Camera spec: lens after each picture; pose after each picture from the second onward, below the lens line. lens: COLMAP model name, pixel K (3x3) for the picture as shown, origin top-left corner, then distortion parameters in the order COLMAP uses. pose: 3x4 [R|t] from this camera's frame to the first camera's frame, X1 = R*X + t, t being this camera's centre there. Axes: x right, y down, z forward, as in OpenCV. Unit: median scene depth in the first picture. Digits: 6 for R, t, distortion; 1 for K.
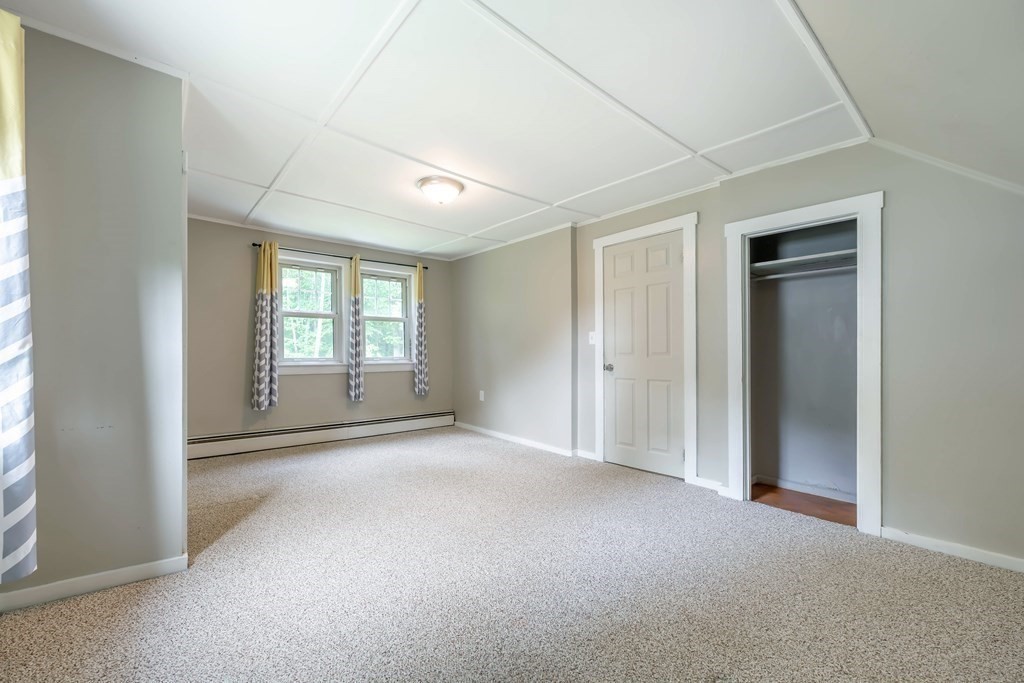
lens RADIAL K [[425.7, 0, 517.0], [0, 425.7, 354.9], [0, 0, 1]] dist [-0.002235, -0.000018]
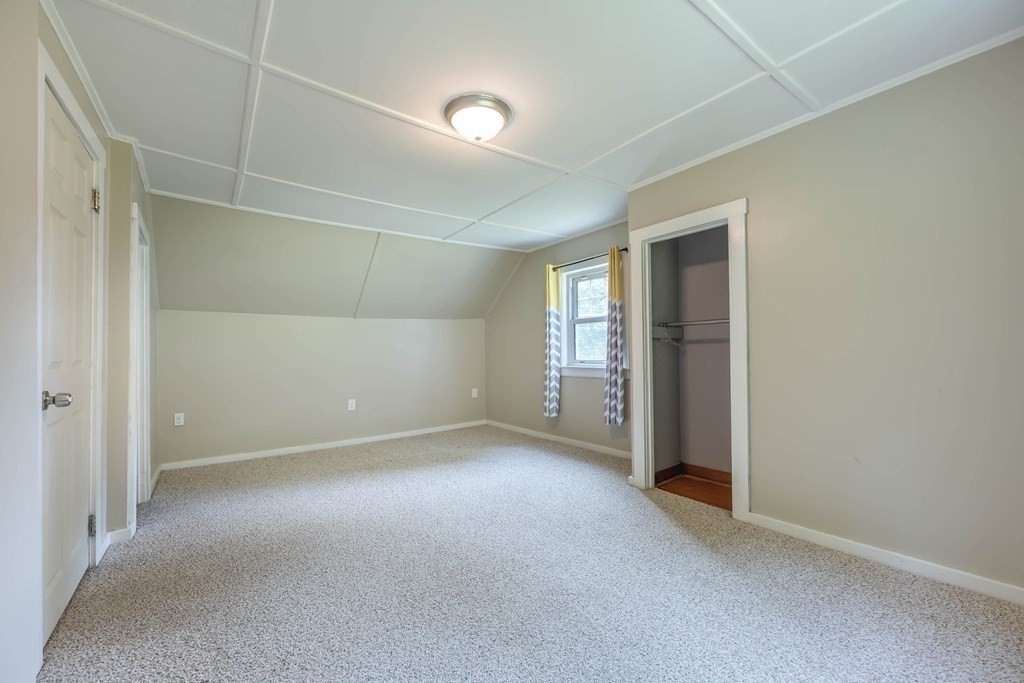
lens RADIAL K [[403.5, 0, 514.1], [0, 403.5, 345.3], [0, 0, 1]] dist [-0.002403, -0.000018]
pose [[-0.996928, 0.005755, 0.078110, -0.192289], [0.004547, 0.999867, -0.015637, -0.008145], [-0.078190, -0.015234, -0.996822, 1.111063]]
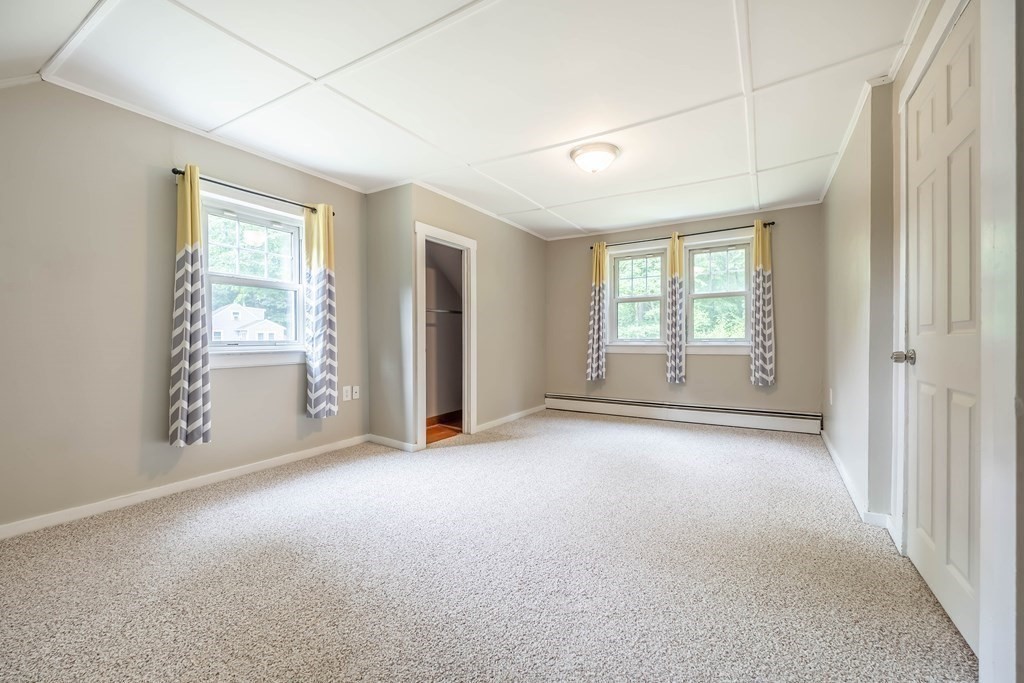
lens RADIAL K [[415.5, 0, 507.3], [0, 415.5, 349.1], [0, 0, 1]] dist [-0.007546, 0.000105]
pose [[0.281832, 0.024146, -0.959160, 0.440173], [-0.001482, 0.999693, 0.024731, 0.007182], [0.959463, -0.005549, 0.281781, 0.377528]]
